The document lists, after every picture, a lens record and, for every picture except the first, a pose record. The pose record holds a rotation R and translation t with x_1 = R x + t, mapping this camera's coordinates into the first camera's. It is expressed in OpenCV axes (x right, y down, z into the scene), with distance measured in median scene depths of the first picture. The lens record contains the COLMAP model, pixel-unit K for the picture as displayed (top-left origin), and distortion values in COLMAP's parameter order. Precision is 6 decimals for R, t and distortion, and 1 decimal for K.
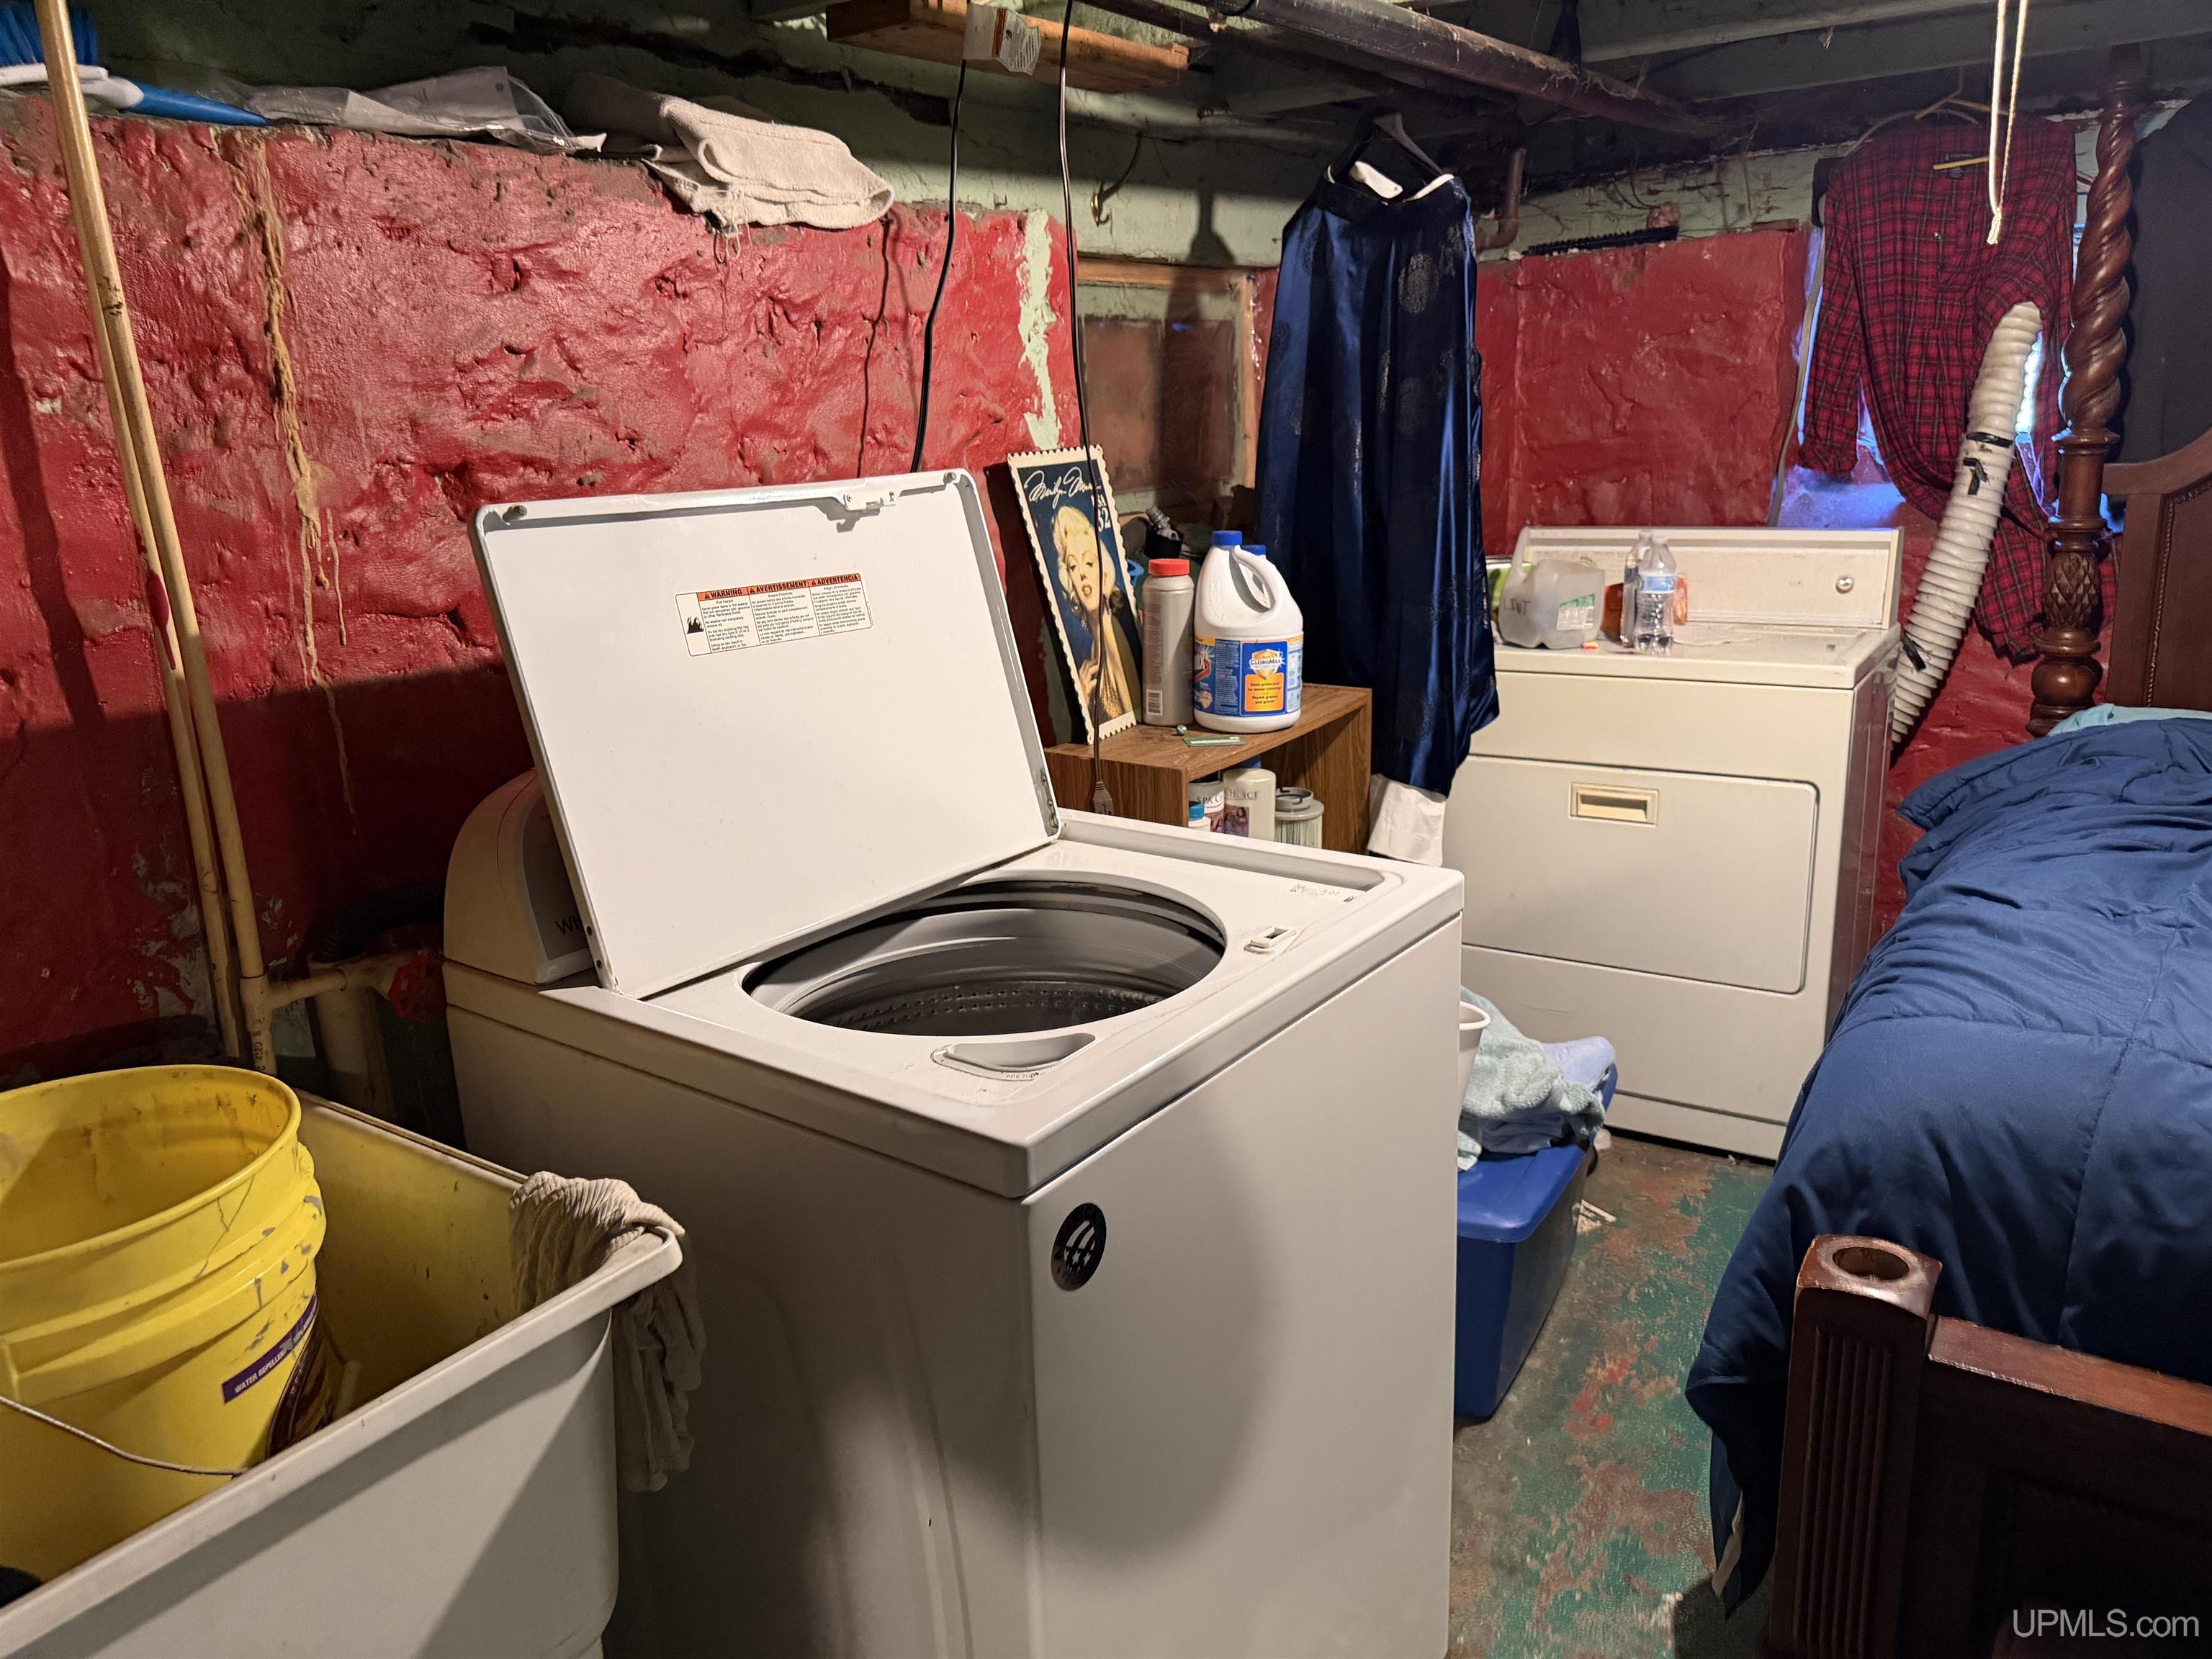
lens RADIAL K [[1561.8, 0, 1118.1], [0, 1561.8, 831.6], [0, 0, 1]] dist [0.051717, -0.065986]
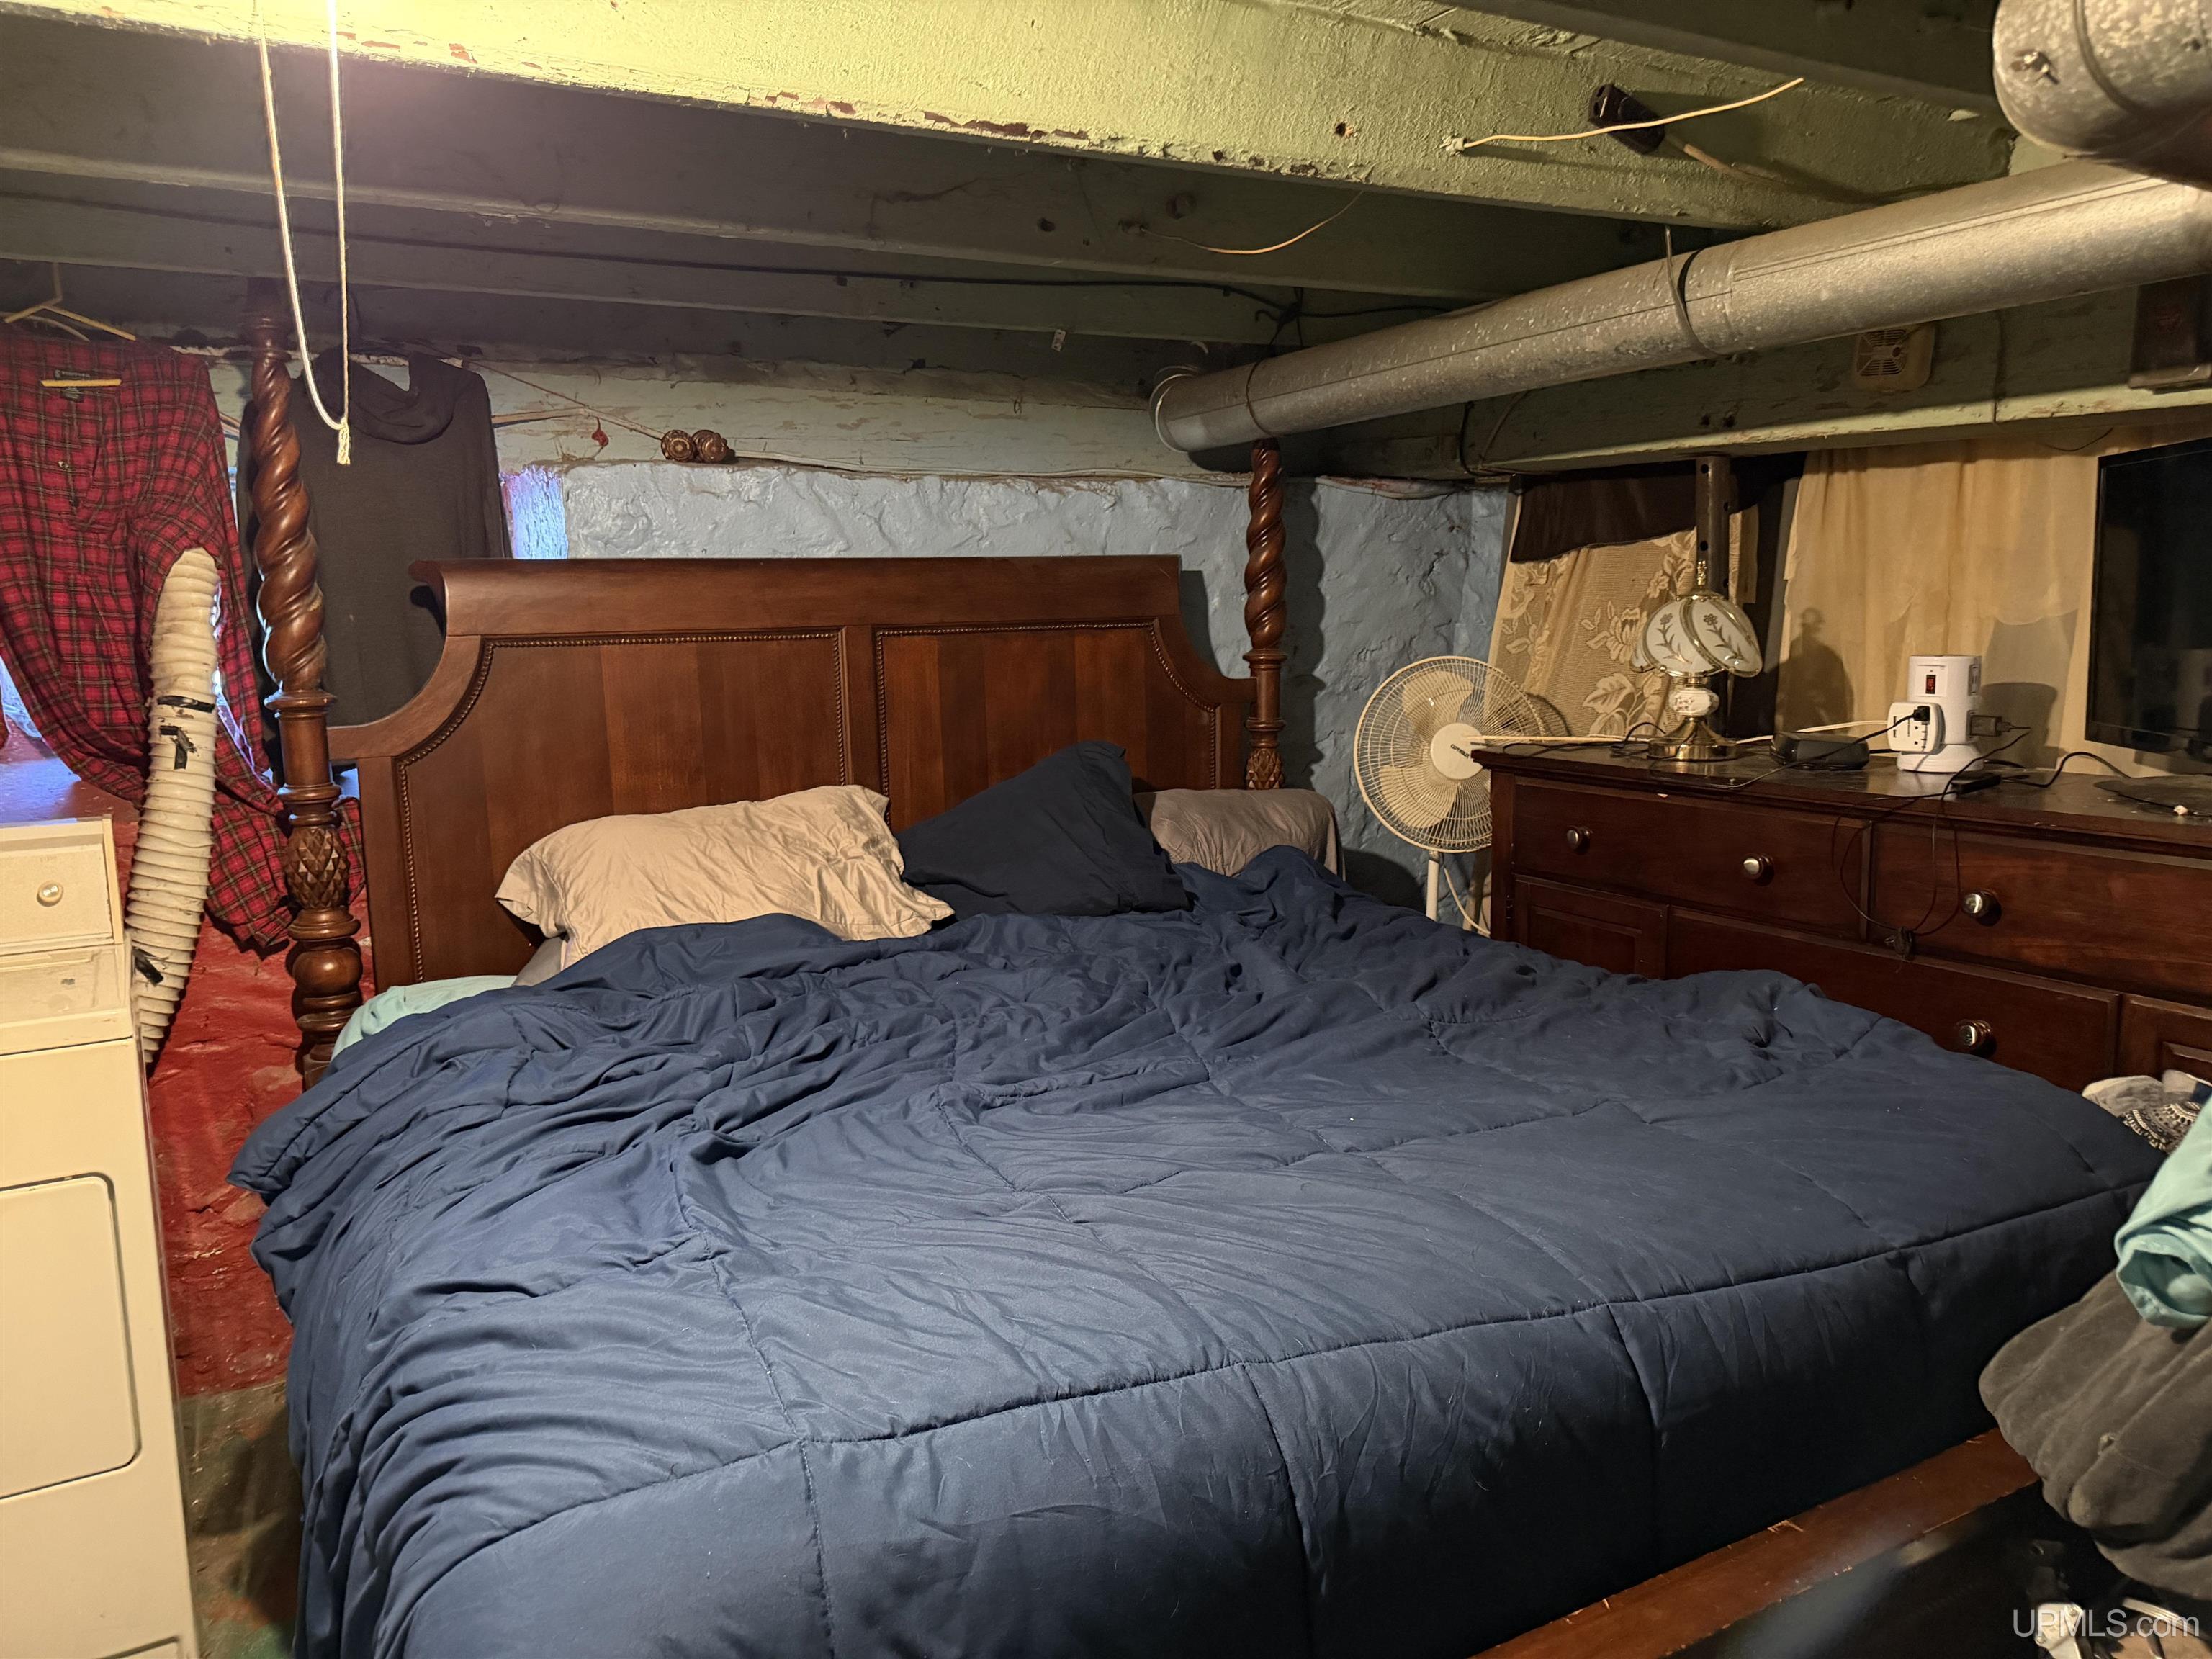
lens RADIAL K [[1561.8, 0, 1116.2], [0, 1561.8, 811.5], [0, 0, 1]] dist [0.051717, -0.065986]
pose [[0.441594, -0.085645, 0.893118, 0.013293], [0.233767, 0.972035, -0.022371, -0.057264], [-0.866226, 0.218660, 0.449266, 0.201856]]
